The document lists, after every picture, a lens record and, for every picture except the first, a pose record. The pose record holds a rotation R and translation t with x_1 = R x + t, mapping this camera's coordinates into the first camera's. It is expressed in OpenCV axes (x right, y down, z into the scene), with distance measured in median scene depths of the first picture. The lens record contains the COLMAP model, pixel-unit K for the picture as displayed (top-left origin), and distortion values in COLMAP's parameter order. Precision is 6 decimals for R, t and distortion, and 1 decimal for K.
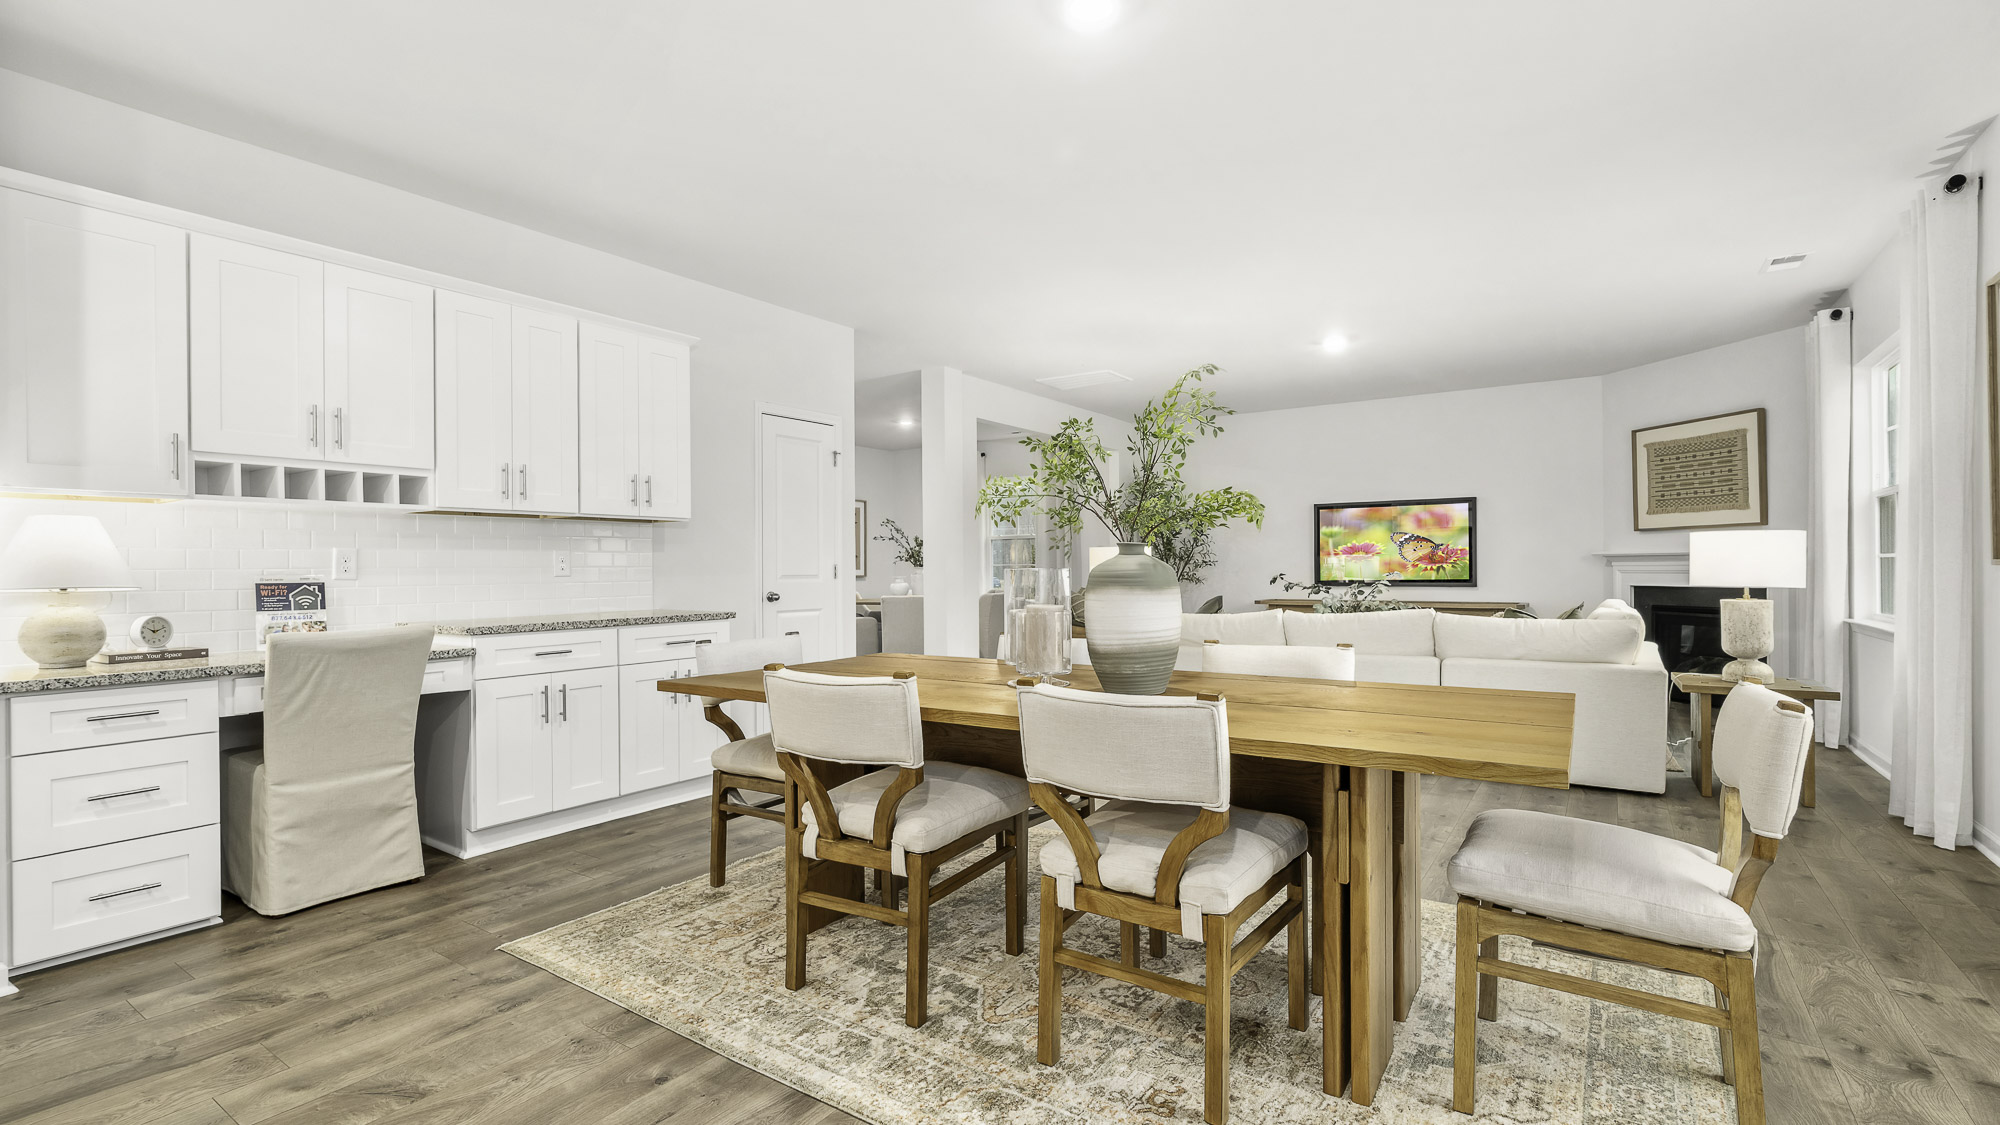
lens RADIAL K [[889.5, 0, 1005.0], [0, 889.5, 560.1], [0, 0, 1]] dist [-0.002810, 0.000649]
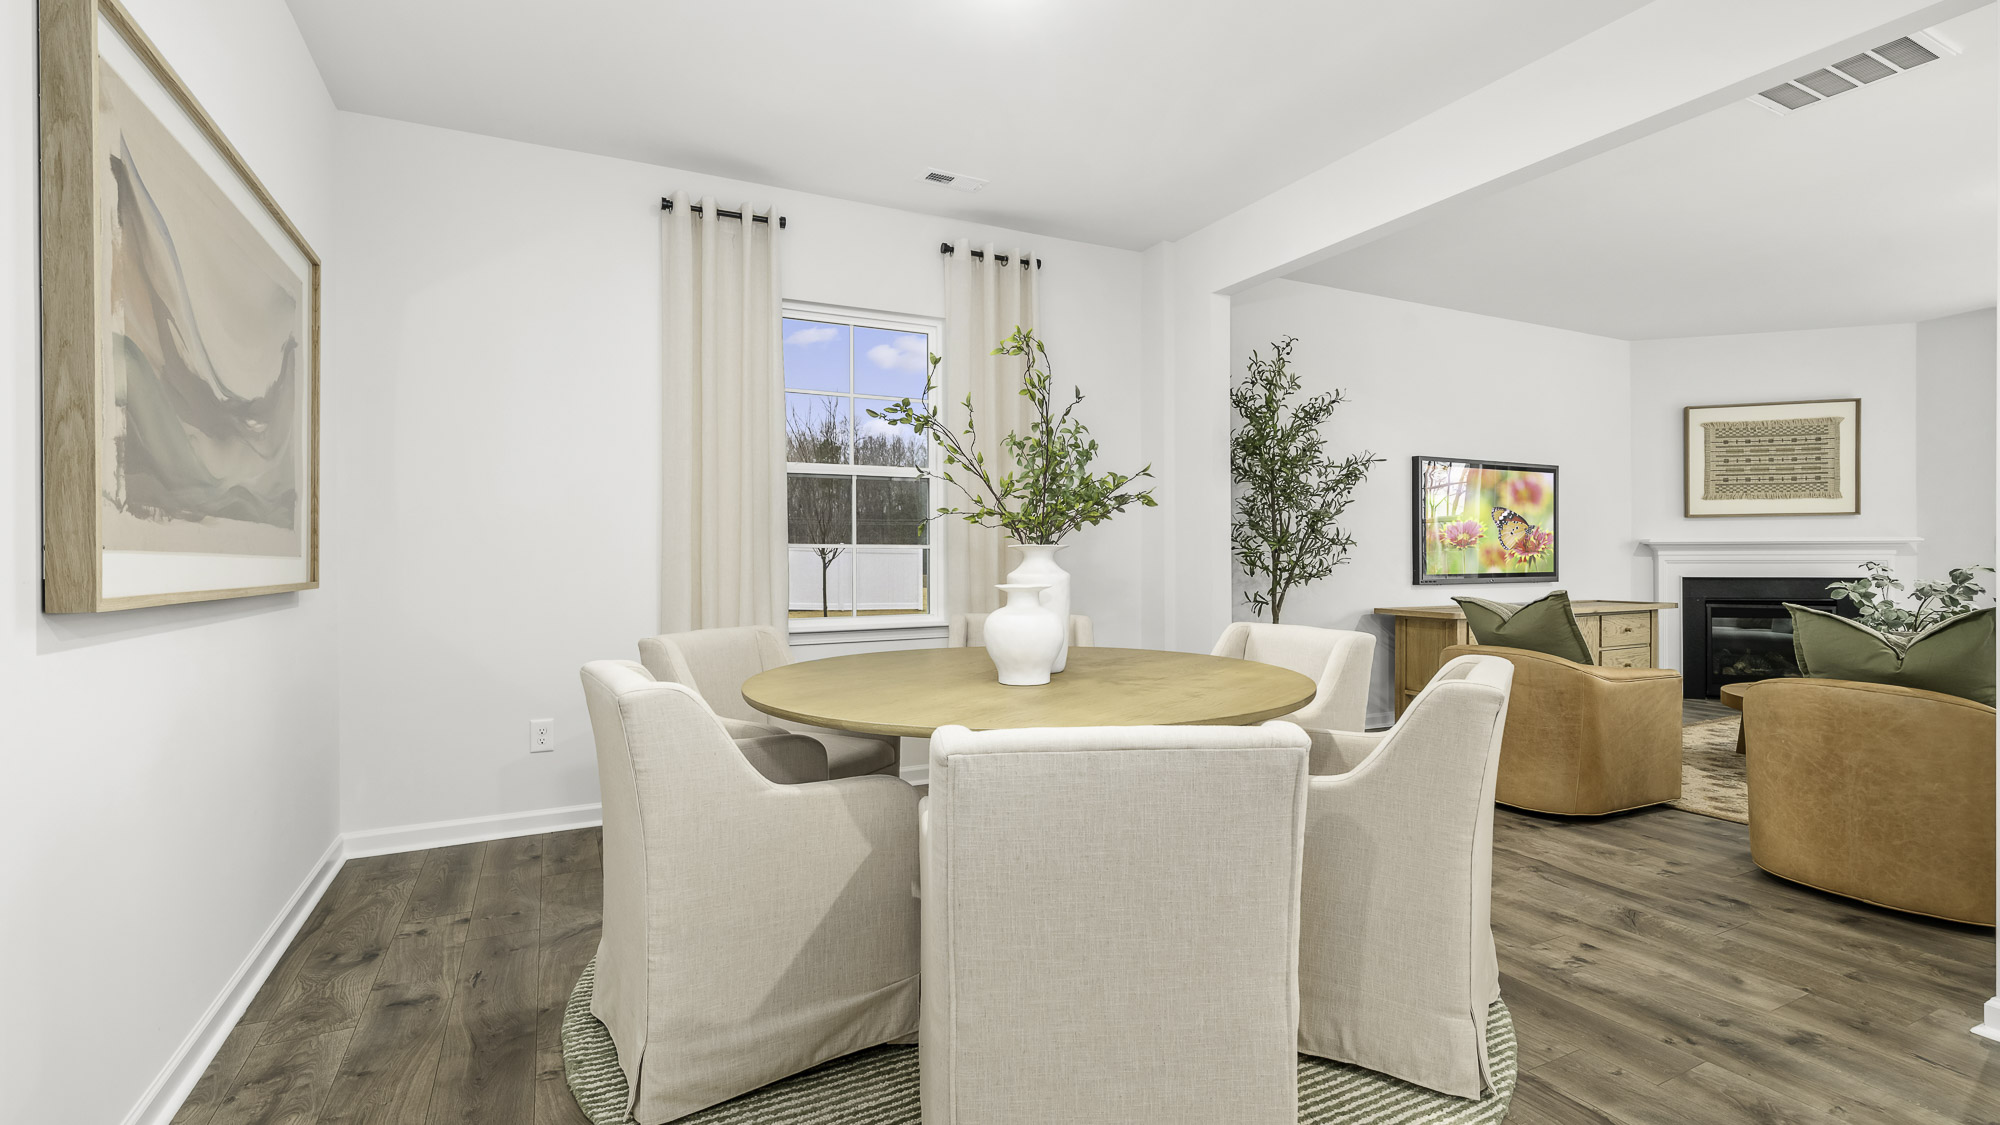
lens RADIAL K [[889.5, 0, 989.1], [0, 889.5, 552.3], [0, 0, 1]] dist [-0.002810, 0.000649]
pose [[0.484888, 0.014732, 0.874452, -0.377572], [-0.004193, 0.999886, -0.014520, 0.016602], [-0.874566, 0.003374, 0.484895, 1.034998]]
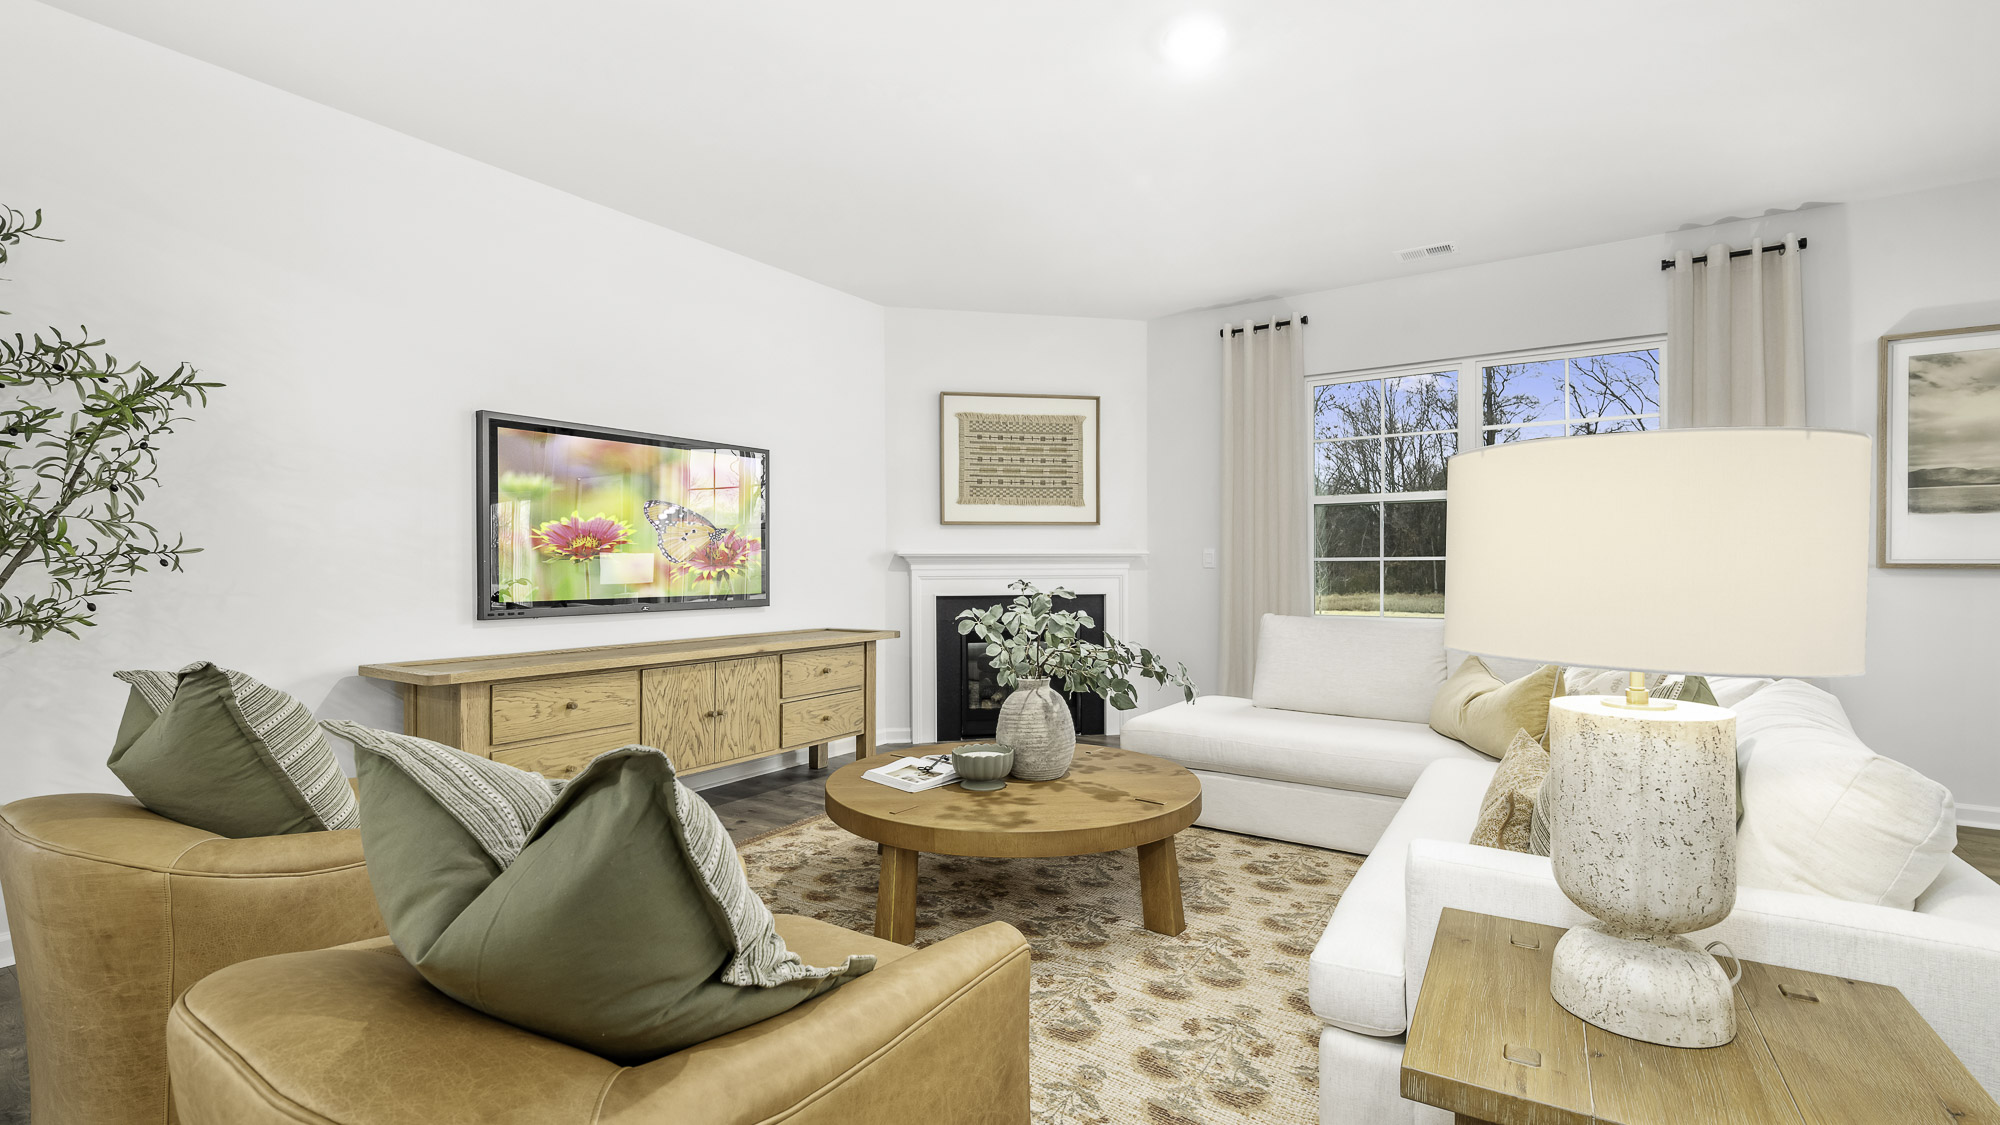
lens RADIAL K [[889.5, 0, 997.0], [0, 889.5, 557.9], [0, 0, 1]] dist [-0.002810, 0.000649]
pose [[-0.016309, 0.022535, 0.999613, -0.043587], [0.002199, 0.999744, -0.022502, 0.011191], [-0.999865, 0.001831, -0.016355, 0.843618]]
